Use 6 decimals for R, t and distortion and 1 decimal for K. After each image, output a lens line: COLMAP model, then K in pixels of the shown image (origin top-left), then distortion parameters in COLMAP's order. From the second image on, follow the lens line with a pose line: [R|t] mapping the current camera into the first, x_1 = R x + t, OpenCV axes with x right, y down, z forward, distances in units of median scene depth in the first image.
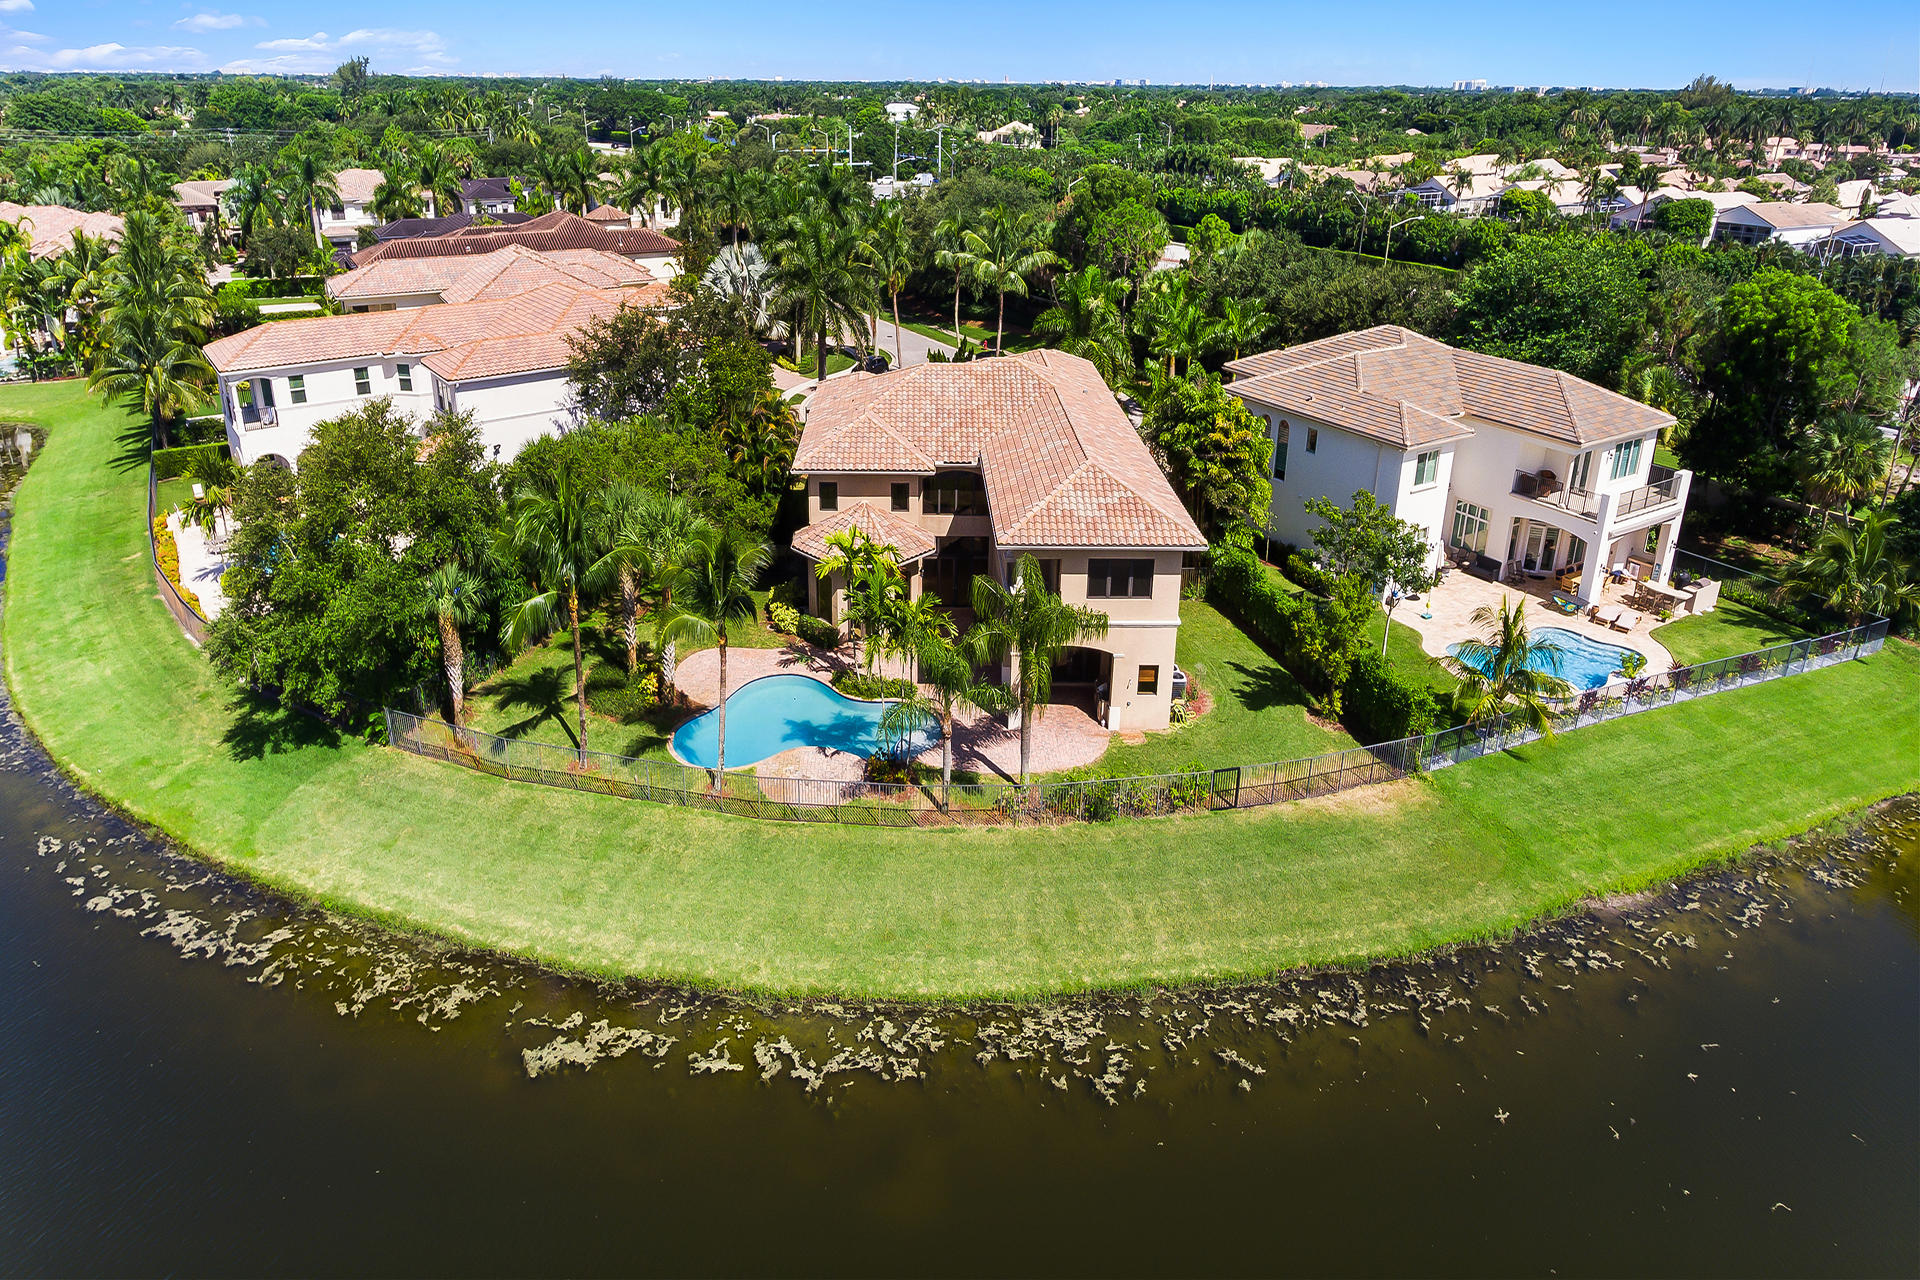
lens RADIAL K [[1168.7, 0, 960.0], [0, 1168.7, 640.0], [0, 0, 1]] dist [0.004083, 0.001855]
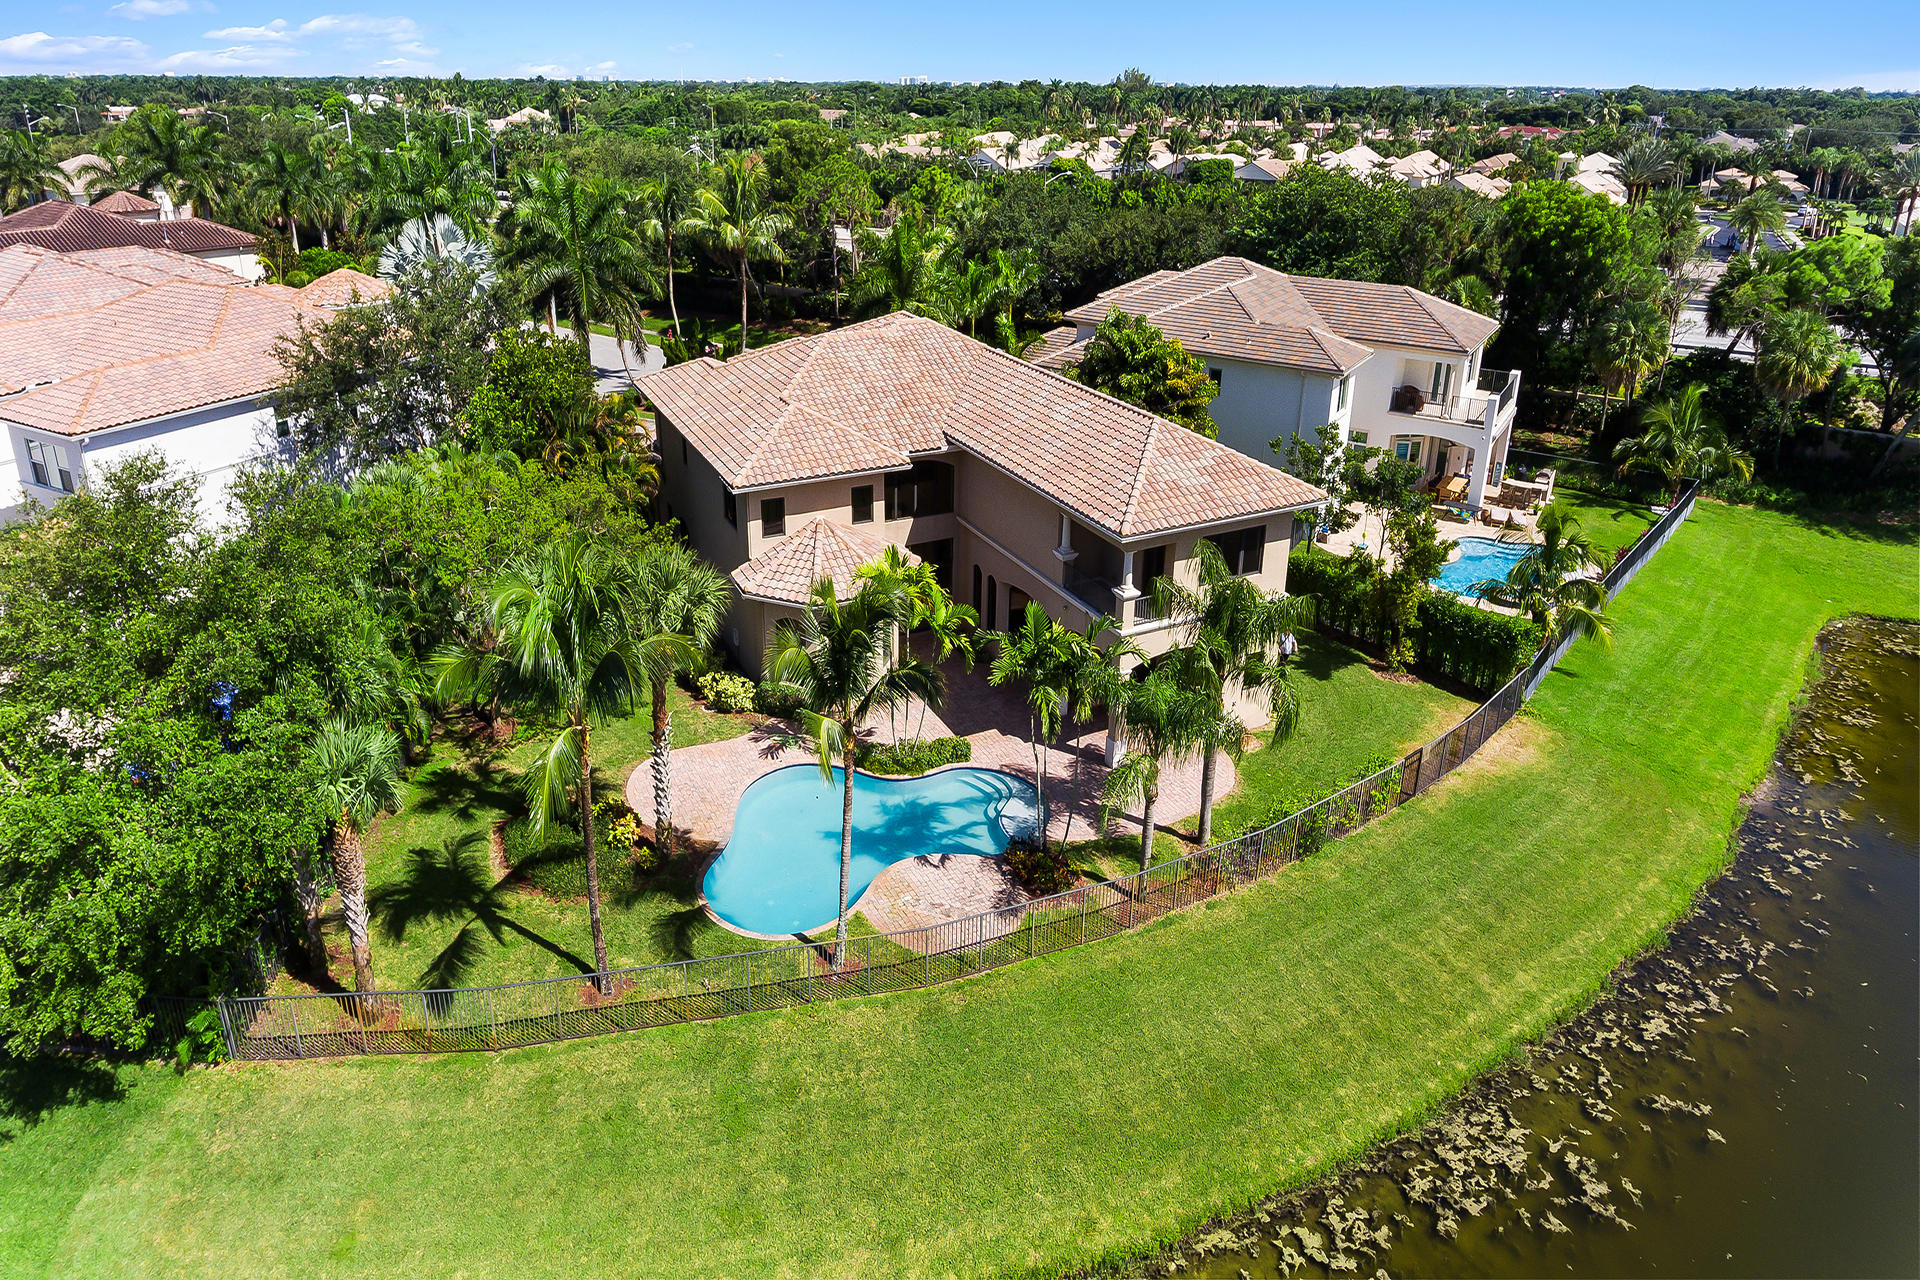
lens RADIAL K [[1146.7, 0, 948.7], [0, 1146.7, 596.7], [0, 0, 1]] dist [0.005867, -0.001680]
pose [[0.900818, -0.181351, 0.394511, -0.316144], [0.193147, 0.981119, 0.009978, -0.061331], [-0.388872, 0.067210, 0.918837, 0.302483]]
